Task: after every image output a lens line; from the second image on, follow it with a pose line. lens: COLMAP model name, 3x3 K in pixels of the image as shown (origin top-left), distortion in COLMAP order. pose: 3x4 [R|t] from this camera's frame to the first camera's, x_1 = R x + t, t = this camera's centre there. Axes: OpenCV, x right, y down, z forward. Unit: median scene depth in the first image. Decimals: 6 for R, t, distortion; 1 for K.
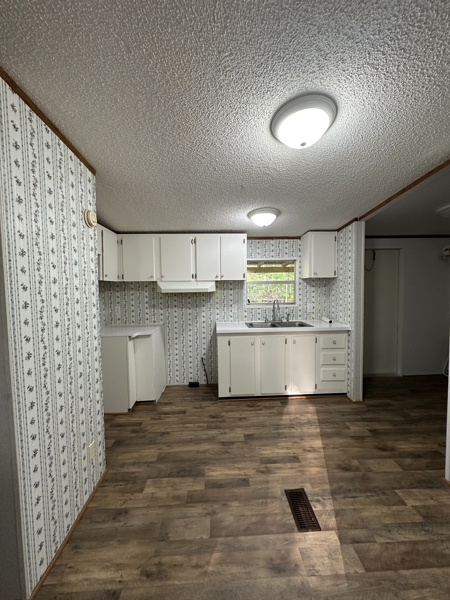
lens RADIAL K [[239.7, 0, 224.4], [0, 239.7, 299.5], [0, 0, 1]] dist [-0.004354, 0.001373]
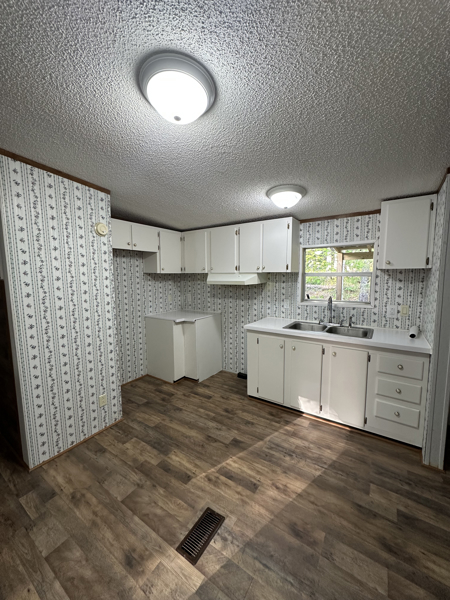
lens RADIAL K [[239.7, 0, 224.4], [0, 239.7, 299.5], [0, 0, 1]] dist [-0.004354, 0.001373]
pose [[0.806863, 0.069943, -0.586584, 0.554728], [-0.034141, 0.996827, 0.071898, -0.050474], [0.589752, -0.037986, 0.806691, 0.227095]]
